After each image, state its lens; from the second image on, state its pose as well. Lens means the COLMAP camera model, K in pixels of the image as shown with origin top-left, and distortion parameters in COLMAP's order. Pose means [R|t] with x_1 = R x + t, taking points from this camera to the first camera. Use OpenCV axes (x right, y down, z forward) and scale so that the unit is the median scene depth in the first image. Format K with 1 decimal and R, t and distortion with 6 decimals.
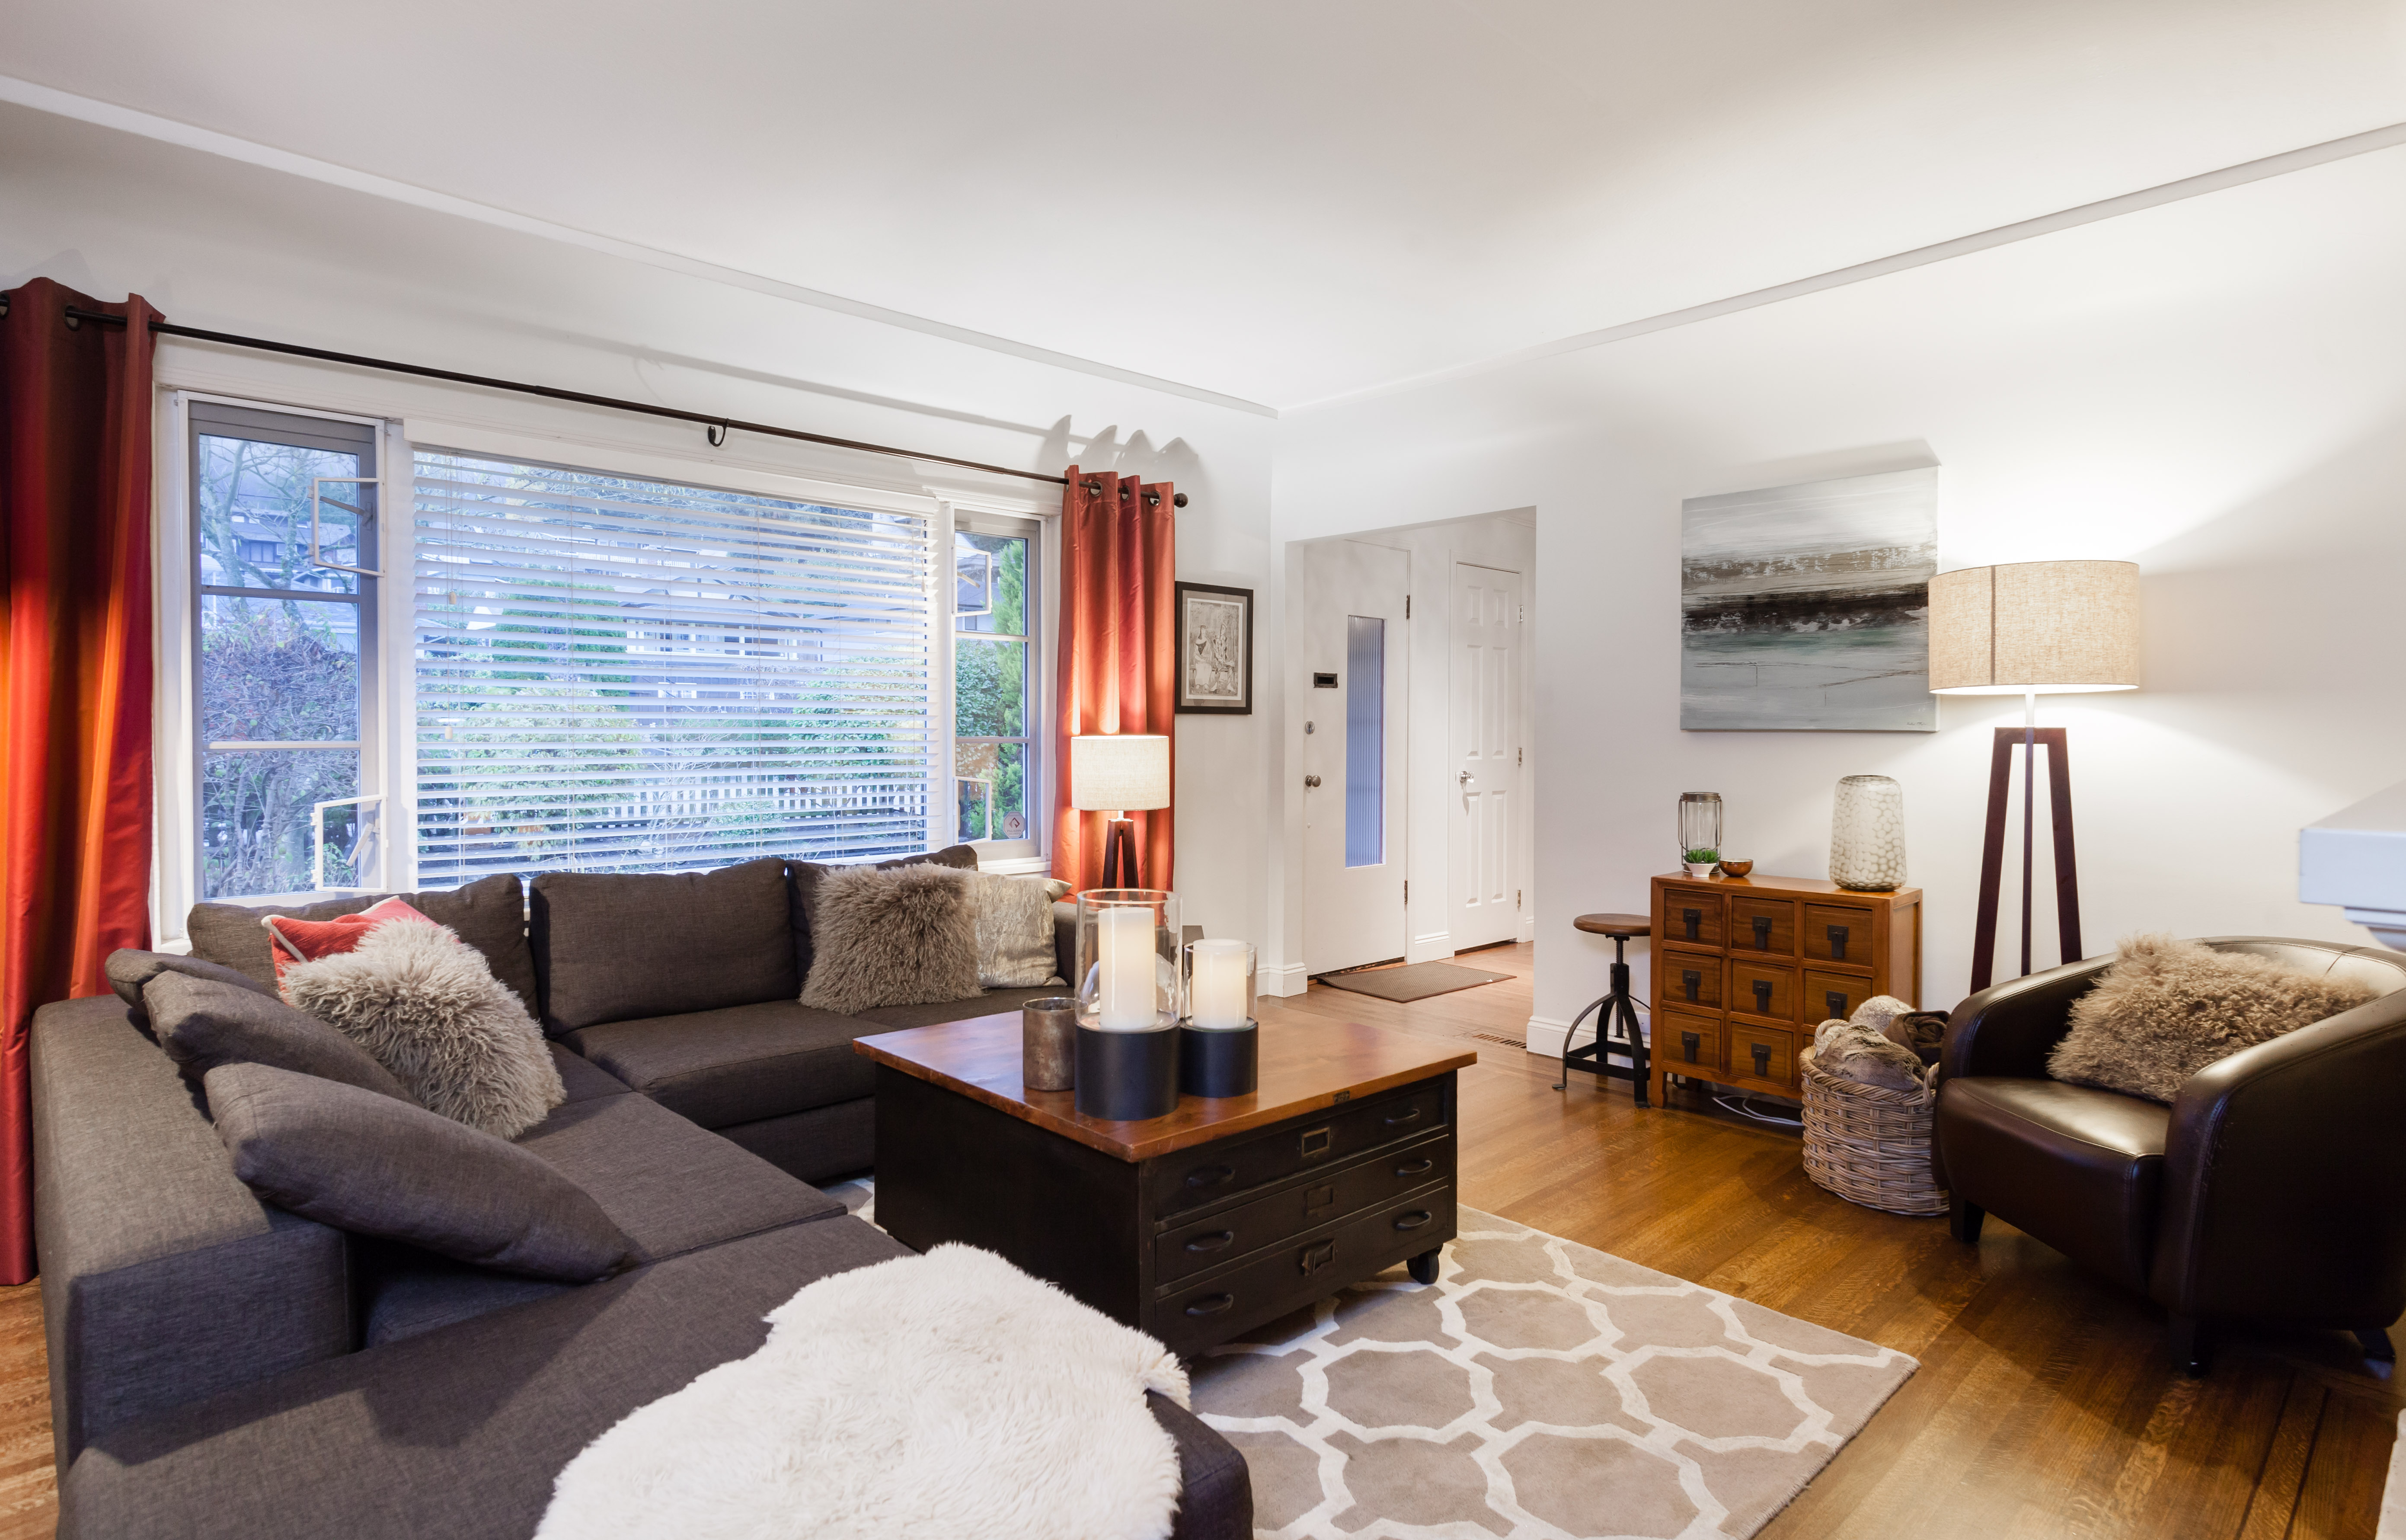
lens RADIAL K [[1238.6, 0, 1155.1], [0, 1238.6, 735.8], [0, 0, 1]] dist [-0.006280, -0.000298]
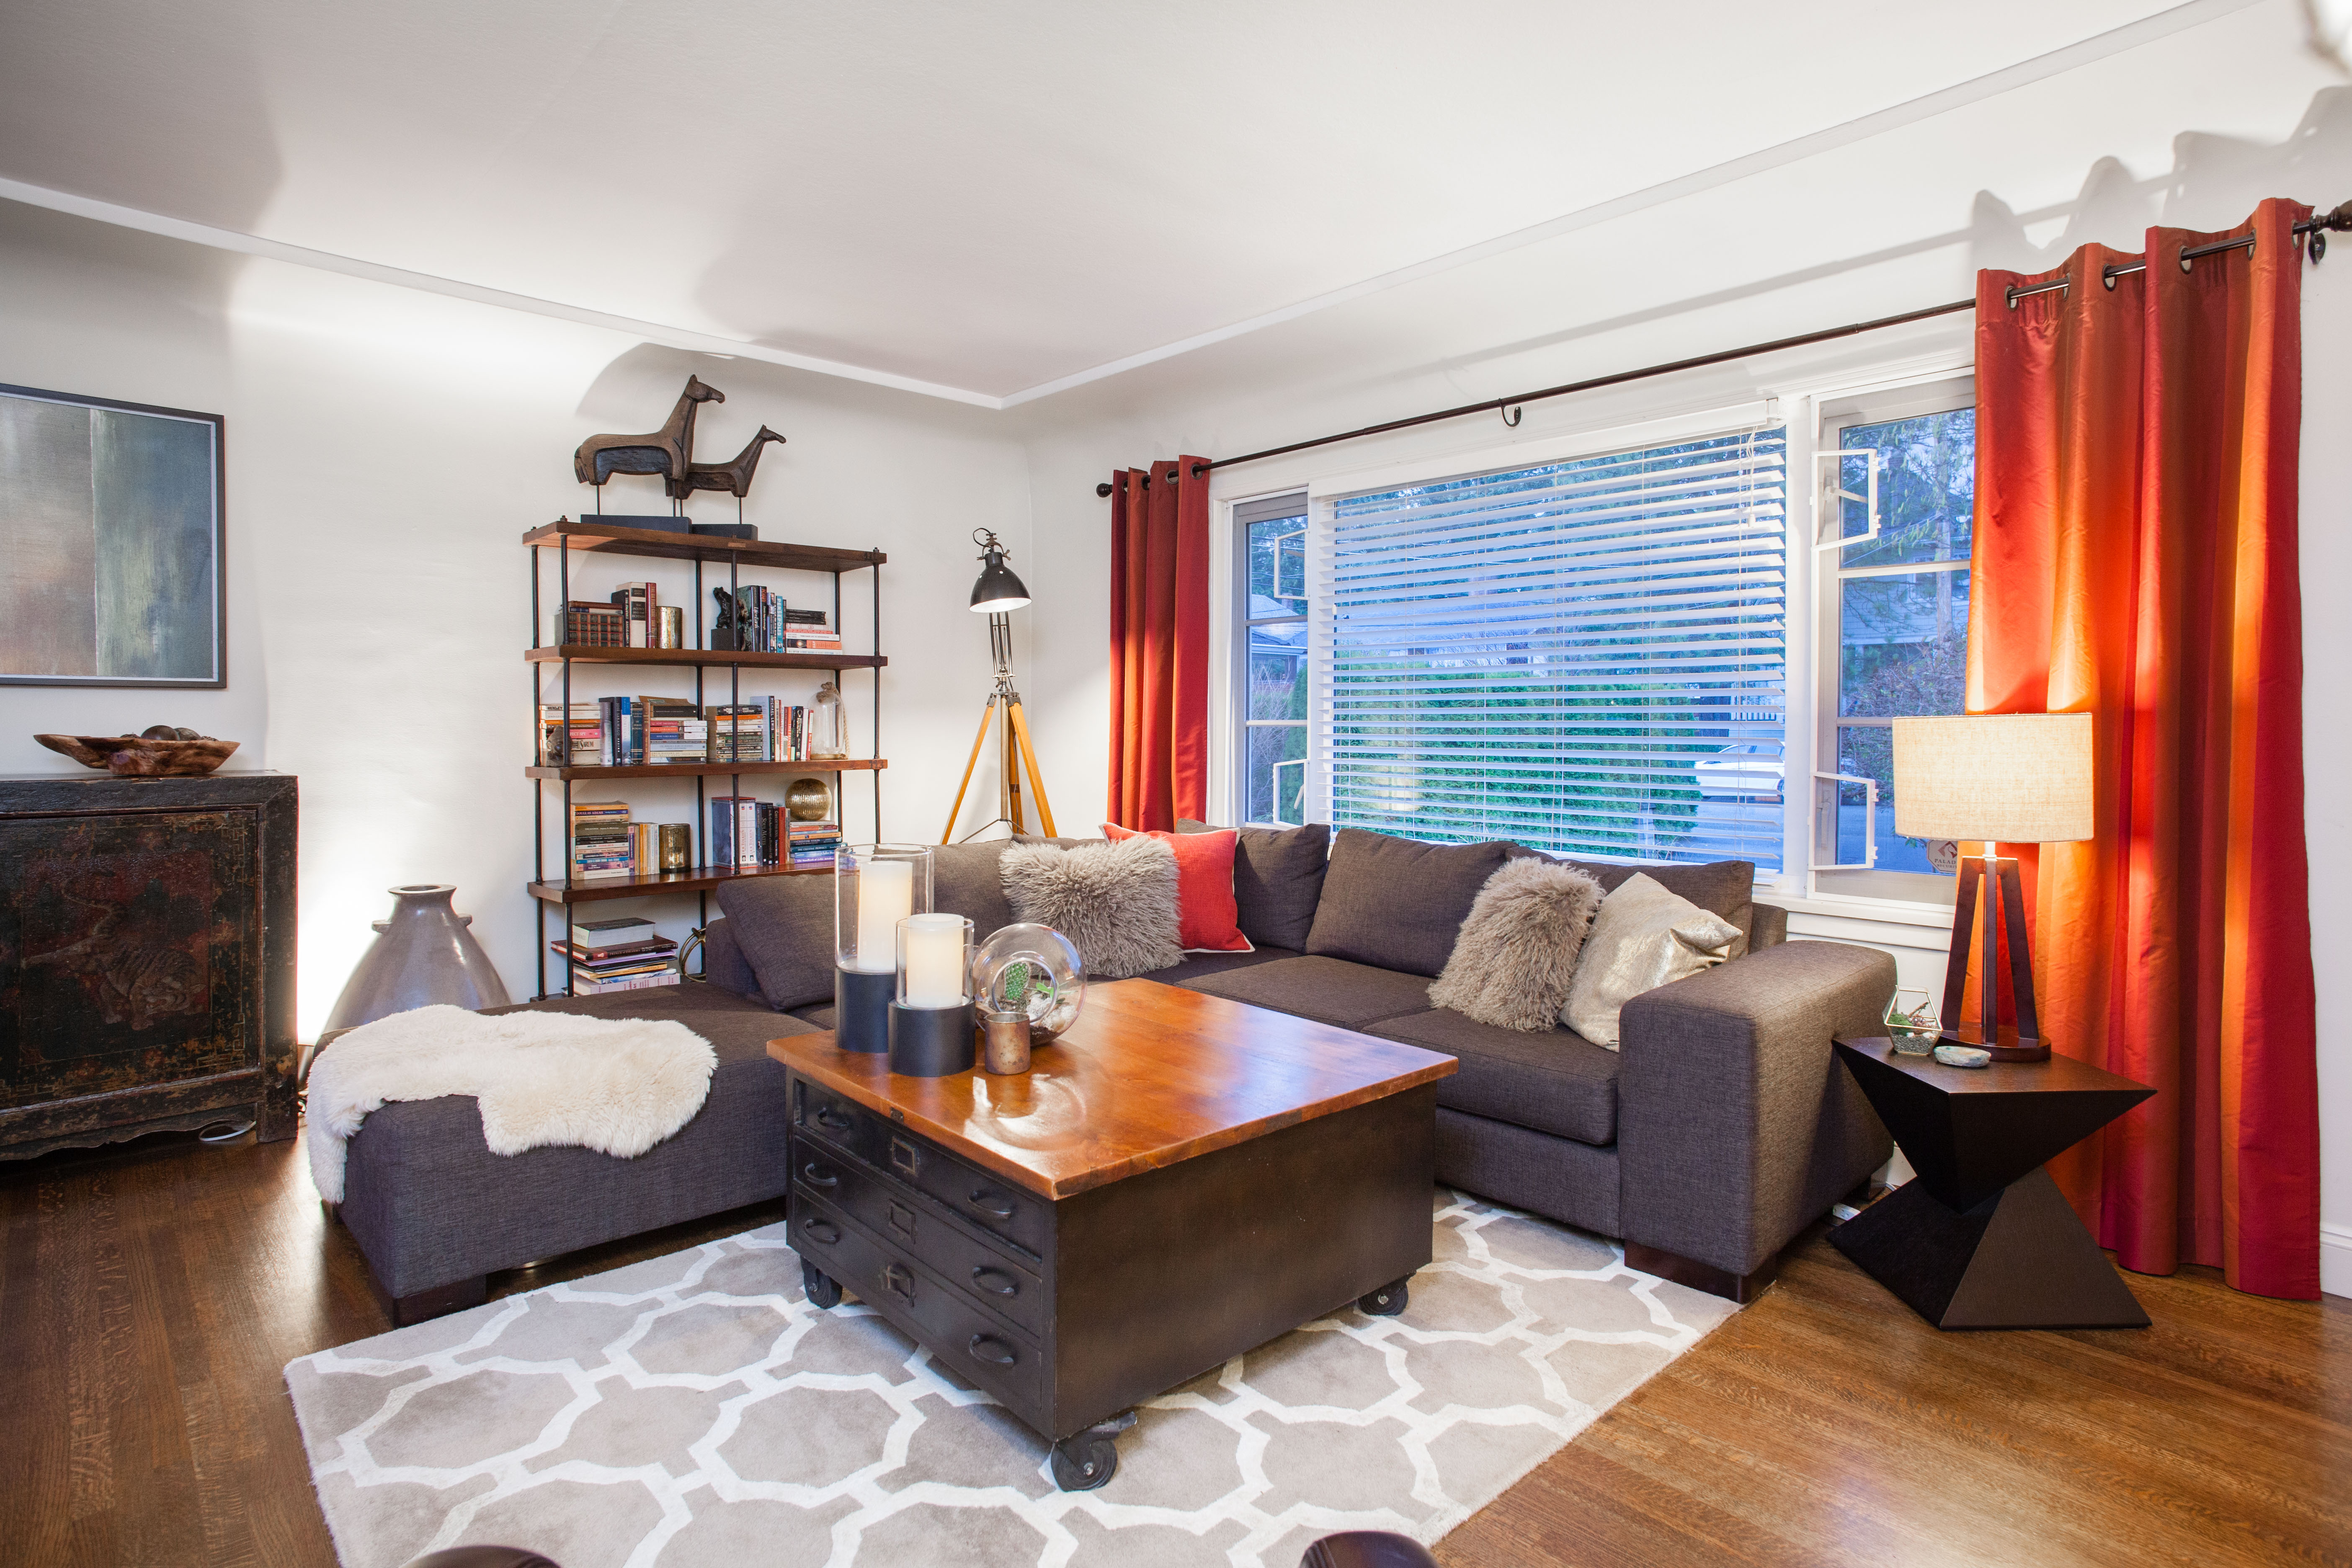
lens RADIAL K [[1211.4, 0, 1202.6], [0, 1211.4, 731.6], [0, 0, 1]] dist [-0.014985, 0.001040]
pose [[0.030165, 0.004615, -0.999534, 0.600084], [-0.005439, 0.999975, 0.004452, 0.009062], [0.999530, 0.005302, 0.030189, 0.703540]]
